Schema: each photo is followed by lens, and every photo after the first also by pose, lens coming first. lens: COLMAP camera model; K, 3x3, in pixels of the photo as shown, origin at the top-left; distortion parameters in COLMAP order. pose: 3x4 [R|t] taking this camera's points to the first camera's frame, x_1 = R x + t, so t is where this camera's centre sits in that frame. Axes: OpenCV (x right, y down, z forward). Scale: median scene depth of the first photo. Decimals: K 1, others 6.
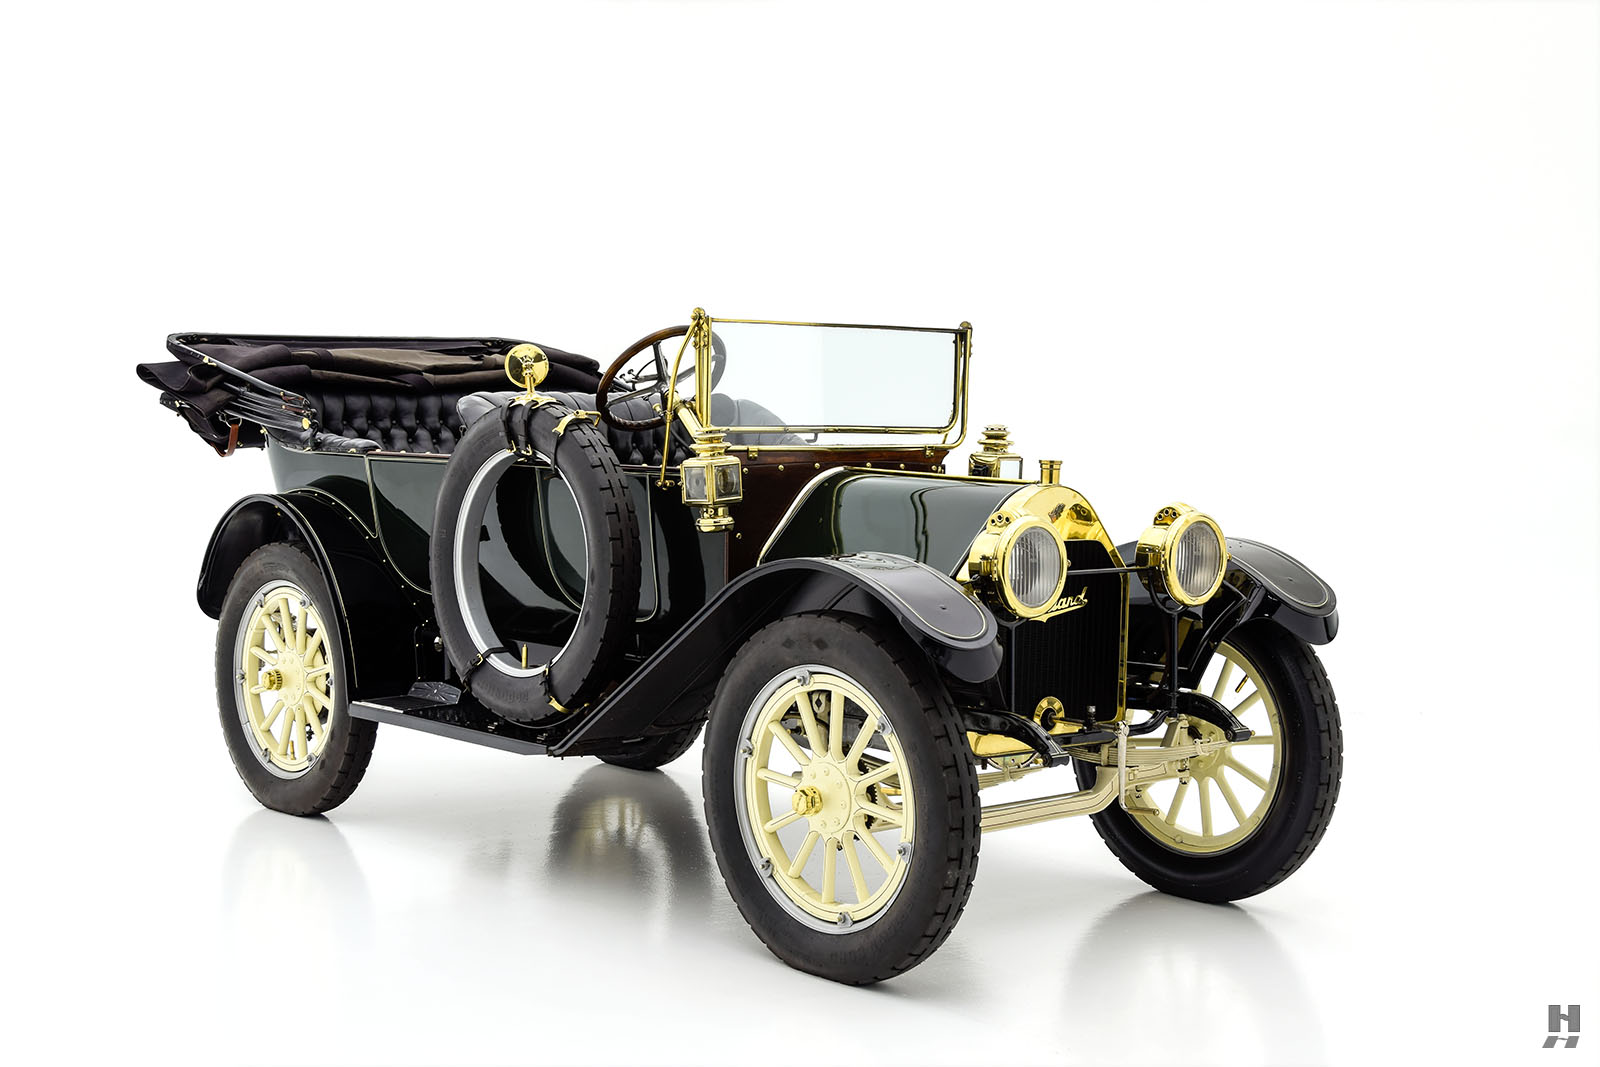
lens RADIAL K [[2245.1, 0, 792.4], [0, 2245.1, 536.5], [0, 0, 1]] dist [0.104412, 0.000000]
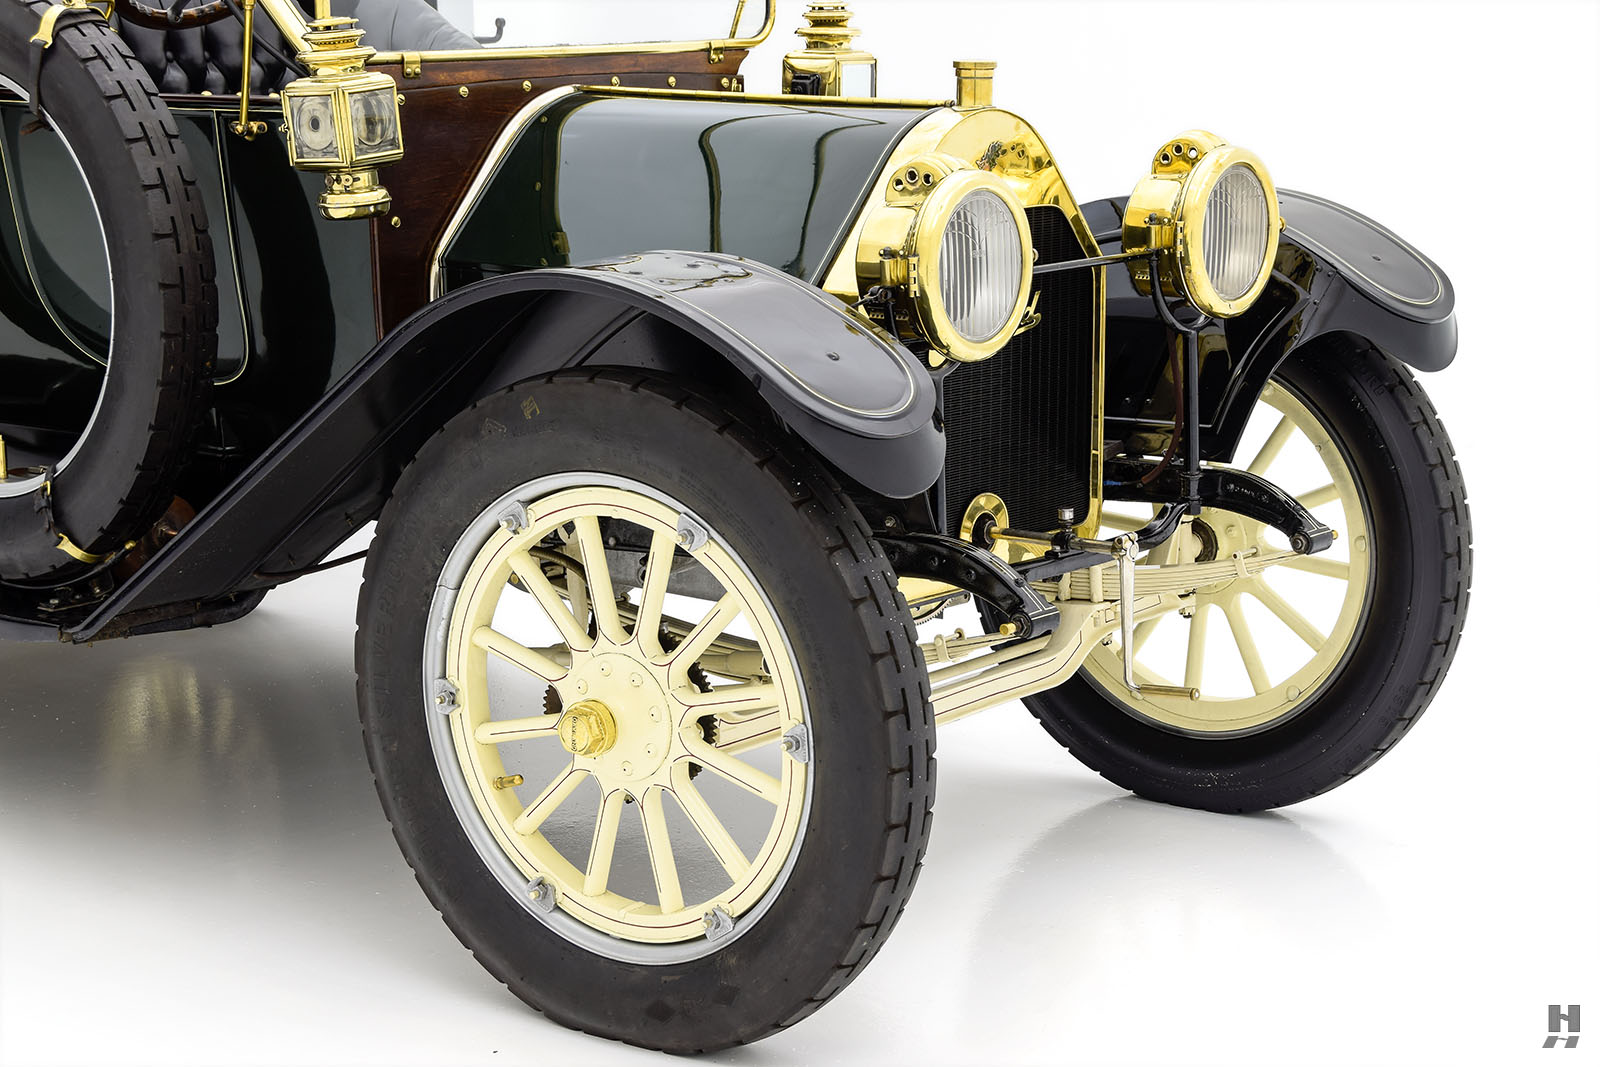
lens RADIAL K [[2951.1, 0, 798.2], [0, 2951.1, 539.4], [0, 0, 1]] dist [0.108053, 0.000000]
pose [[0.987945, -0.056051, 0.144300, -0.035226], [0.037551, 0.991079, 0.127879, -0.011820], [-0.150180, -0.120919, 0.981236, 0.272484]]
